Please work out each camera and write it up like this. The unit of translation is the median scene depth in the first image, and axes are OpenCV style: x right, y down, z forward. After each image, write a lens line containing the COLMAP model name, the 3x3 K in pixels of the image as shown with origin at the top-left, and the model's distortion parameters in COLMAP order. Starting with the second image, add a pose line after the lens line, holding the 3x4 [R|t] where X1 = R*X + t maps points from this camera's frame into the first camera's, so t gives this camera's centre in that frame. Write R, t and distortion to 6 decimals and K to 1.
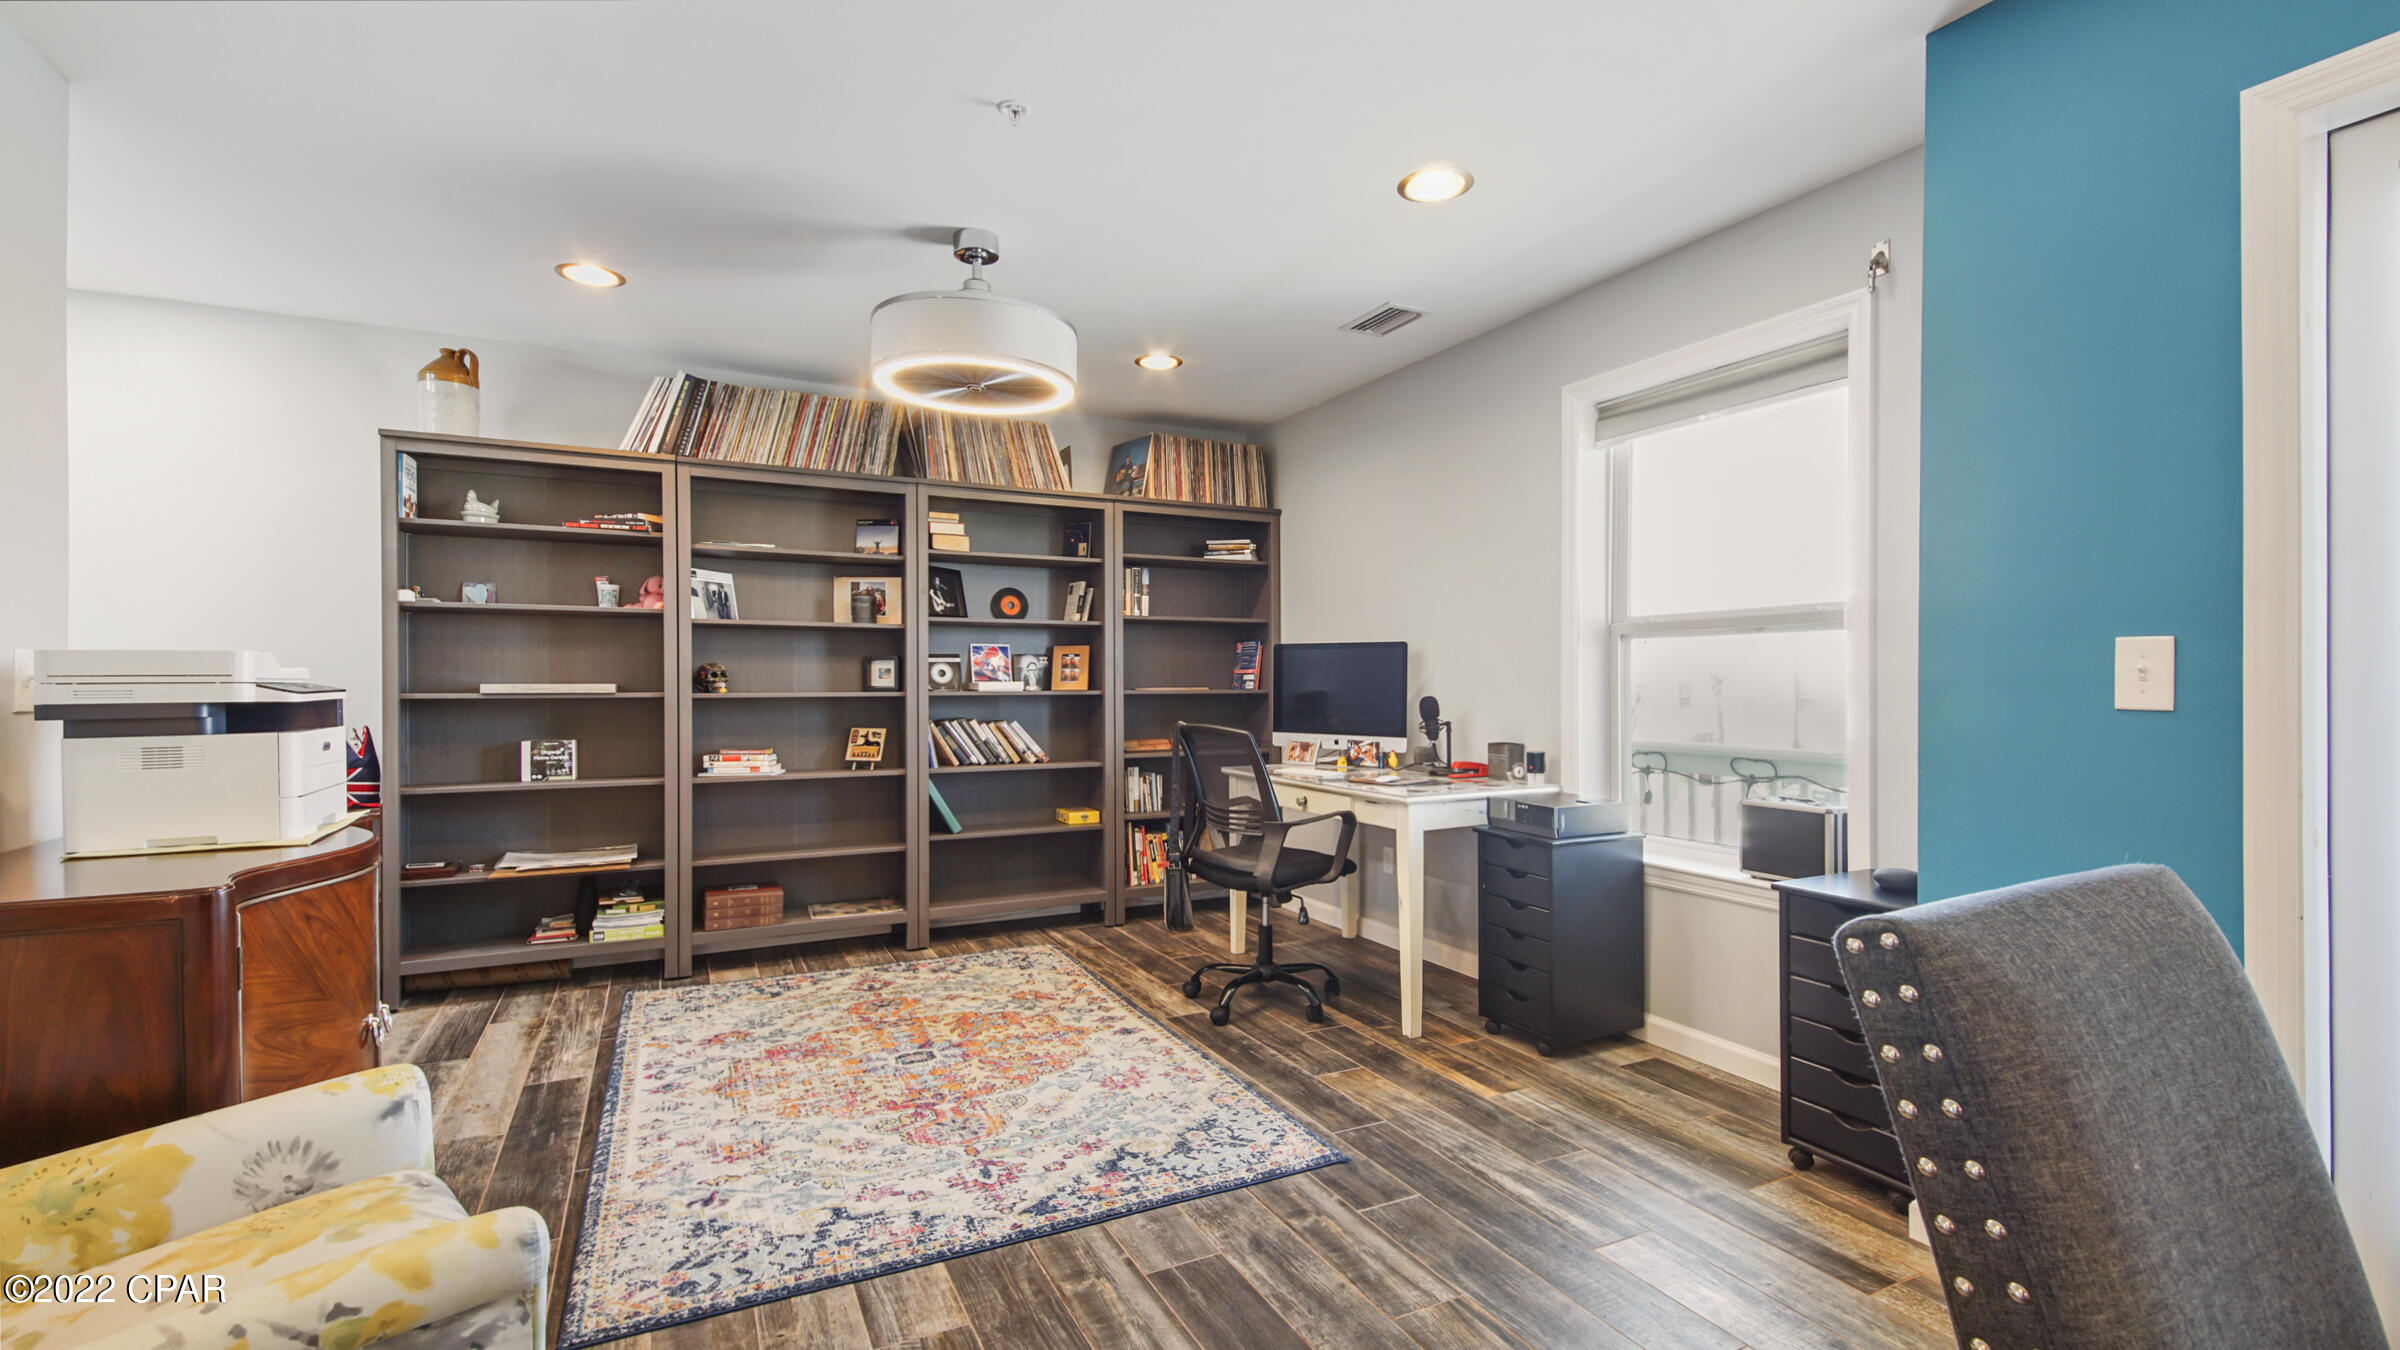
lens RADIAL K [[1149.8, 0, 1186.5], [0, 1149.8, 677.3], [0, 0, 1]] dist [0.015910, -0.001192]
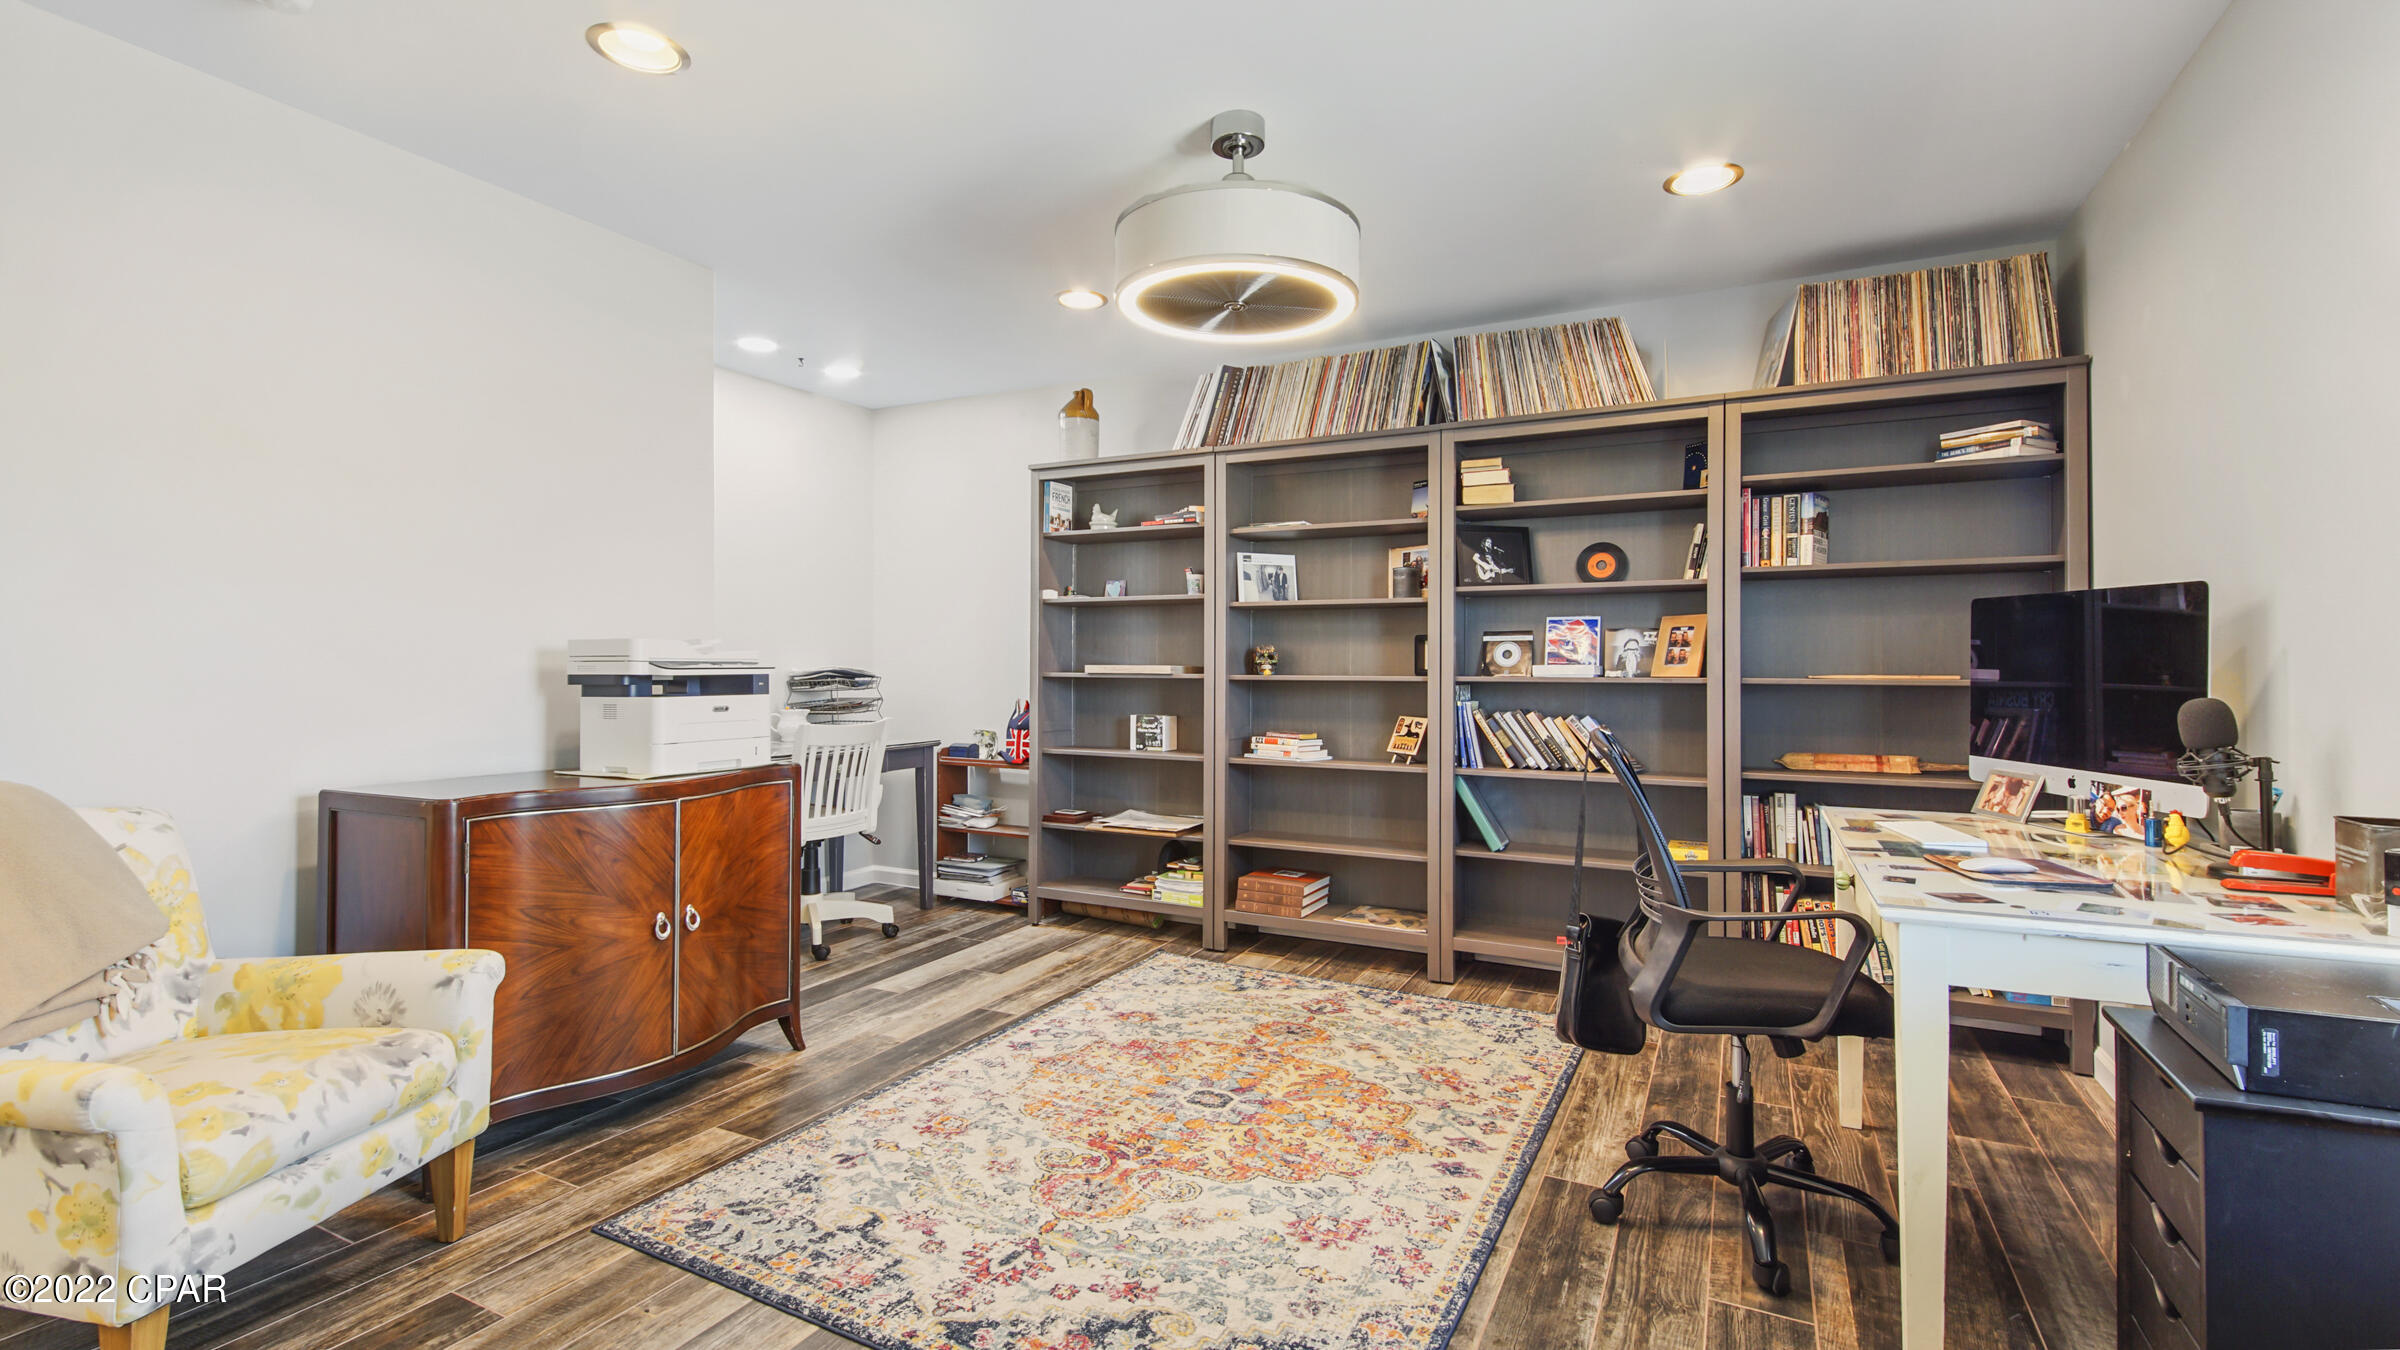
lens RADIAL K [[1087.3, 0, 1201.3], [0, 1087.3, 651.3], [0, 0, 1]] dist [0.021393, -0.000505]
pose [[0.546139, -0.008737, -0.837649, 0.369860], [-0.000684, 0.999941, -0.010876, 0.003462], [0.837694, 0.006513, 0.546101, 0.453071]]
